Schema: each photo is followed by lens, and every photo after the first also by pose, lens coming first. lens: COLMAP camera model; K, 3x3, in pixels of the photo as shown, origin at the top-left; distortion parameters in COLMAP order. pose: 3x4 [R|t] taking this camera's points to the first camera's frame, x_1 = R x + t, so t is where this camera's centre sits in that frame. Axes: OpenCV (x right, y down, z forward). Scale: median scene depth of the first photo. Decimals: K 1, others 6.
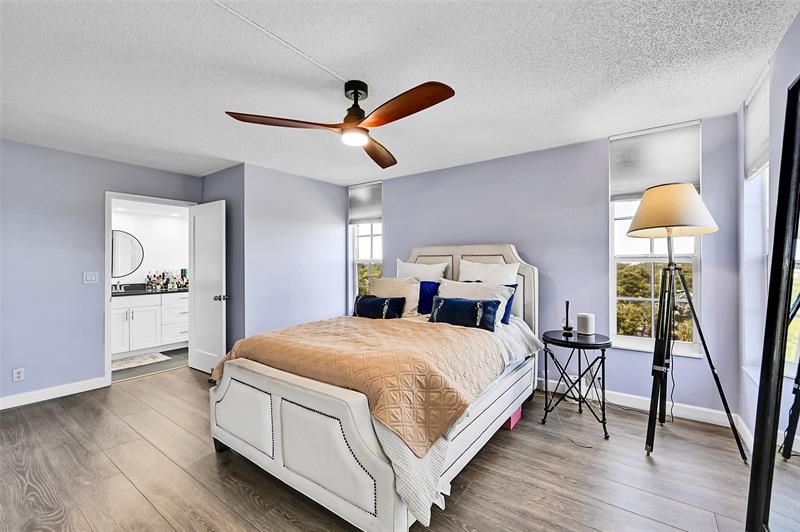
lens RADIAL K [[348.1, 0, 396.5], [0, 348.1, 264.7], [0, 0, 1]] dist [0.001822, 0.000498]
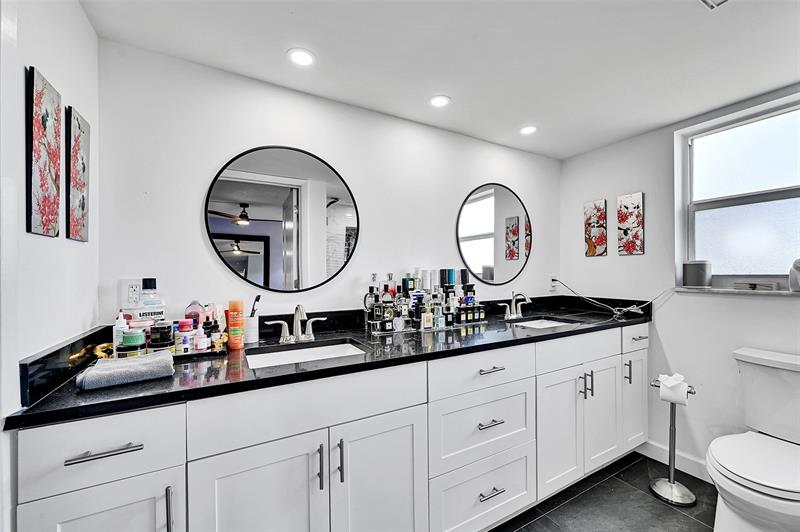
lens RADIAL K [[315.5, 0, 400.3], [0, 315.5, 269.2], [0, 0, 1]] dist [0.001622, -0.000967]
pose [[0.913487, -0.001501, -0.406865, -0.556511], [0.000099, 0.999994, -0.003465, 0.014468], [0.406868, 0.003125, 0.913482, 0.723547]]
